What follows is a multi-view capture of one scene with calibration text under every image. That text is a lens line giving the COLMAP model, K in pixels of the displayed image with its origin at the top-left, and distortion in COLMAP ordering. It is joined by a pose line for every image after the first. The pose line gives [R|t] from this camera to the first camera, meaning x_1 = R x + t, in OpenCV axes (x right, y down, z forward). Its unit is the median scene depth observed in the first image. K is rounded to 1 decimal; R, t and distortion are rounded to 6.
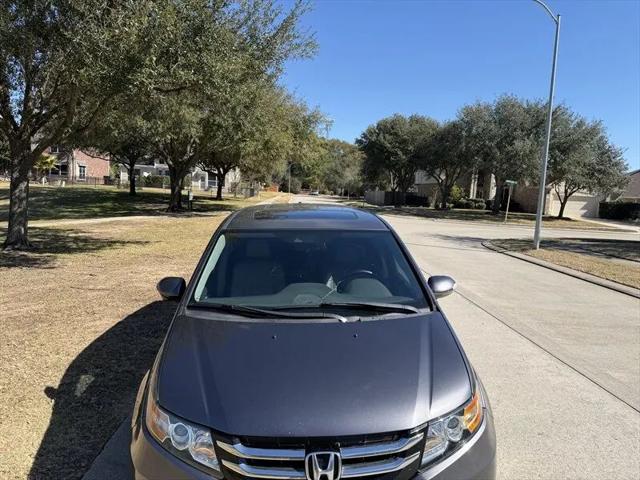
lens RADIAL K [[445.9, 0, 328.1], [0, 445.9, 247.1], [0, 0, 1]] dist [0.033577, -0.040350]
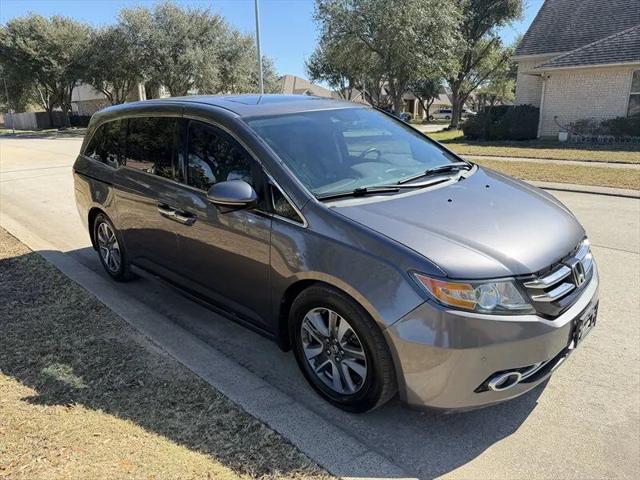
lens RADIAL K [[445.9, 0, 317.7], [0, 445.9, 237.9], [0, 0, 1]] dist [0.033577, -0.040350]
pose [[0.746088, -0.241982, 0.620320, -0.128227], [0.141850, 0.968003, 0.207001, 0.004084], [-0.650562, -0.066448, 0.756540, 0.053073]]
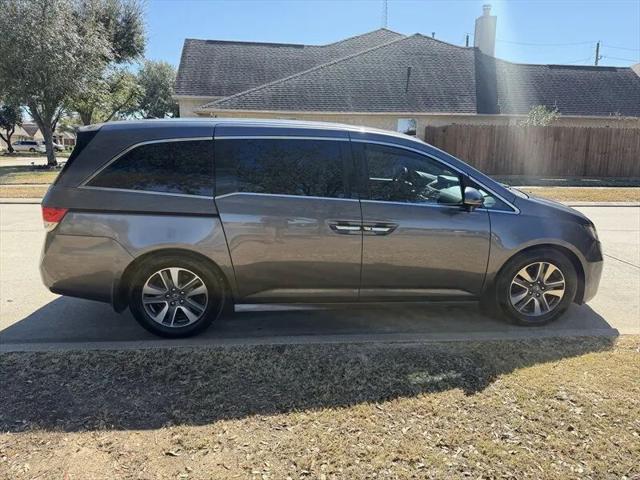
lens RADIAL K [[445.9, 0, 319.4], [0, 445.9, 242.7], [0, 0, 1]] dist [0.033577, -0.040350]
pose [[-0.020025, -0.264045, 0.964302, -0.241295], [0.117771, 0.957158, 0.264535, -0.022707], [-0.992839, 0.118864, 0.011930, 0.239402]]
